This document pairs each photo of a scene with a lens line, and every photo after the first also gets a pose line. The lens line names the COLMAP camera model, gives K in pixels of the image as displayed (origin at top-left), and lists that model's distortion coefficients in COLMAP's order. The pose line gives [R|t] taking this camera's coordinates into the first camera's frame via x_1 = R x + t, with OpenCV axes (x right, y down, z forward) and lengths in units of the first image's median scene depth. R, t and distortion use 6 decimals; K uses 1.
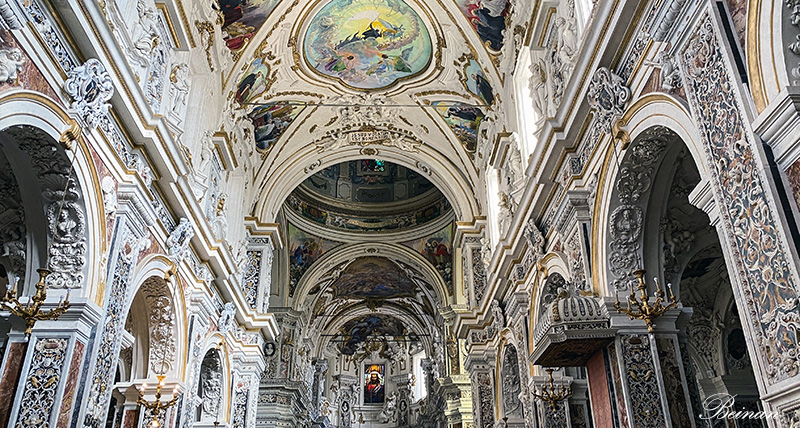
lens RADIAL K [[589.8, 0, 406.3], [0, 589.8, 220.6], [0, 0, 1]] dist [0.094784, -0.136512]
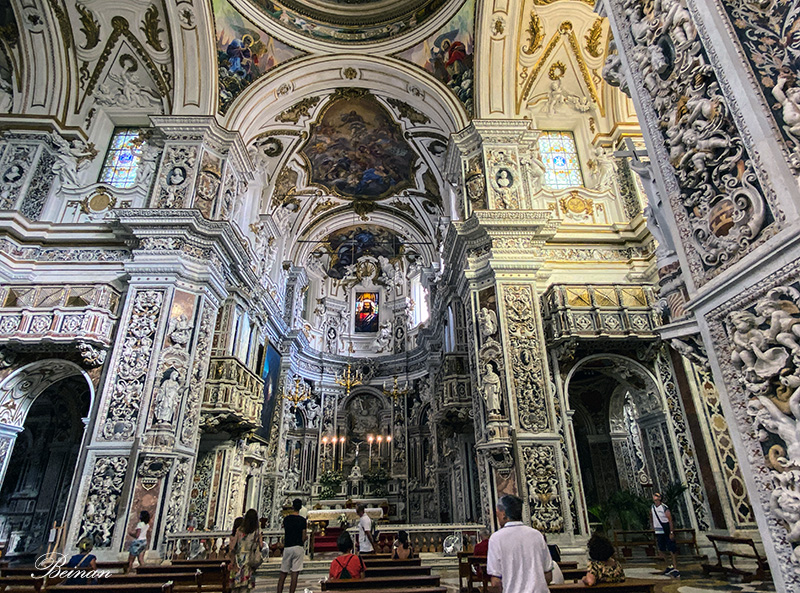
lens RADIAL K [[433.9, 0, 400.2], [0, 433.9, 286.8], [0, 0, 1]] dist [0.097200, -0.095429]
pose [[0.999950, -0.001999, -0.009768, 0.003717], [0.002485, 0.998747, 0.049977, 0.413376], [0.009656, -0.049999, 0.998703, 0.731777]]
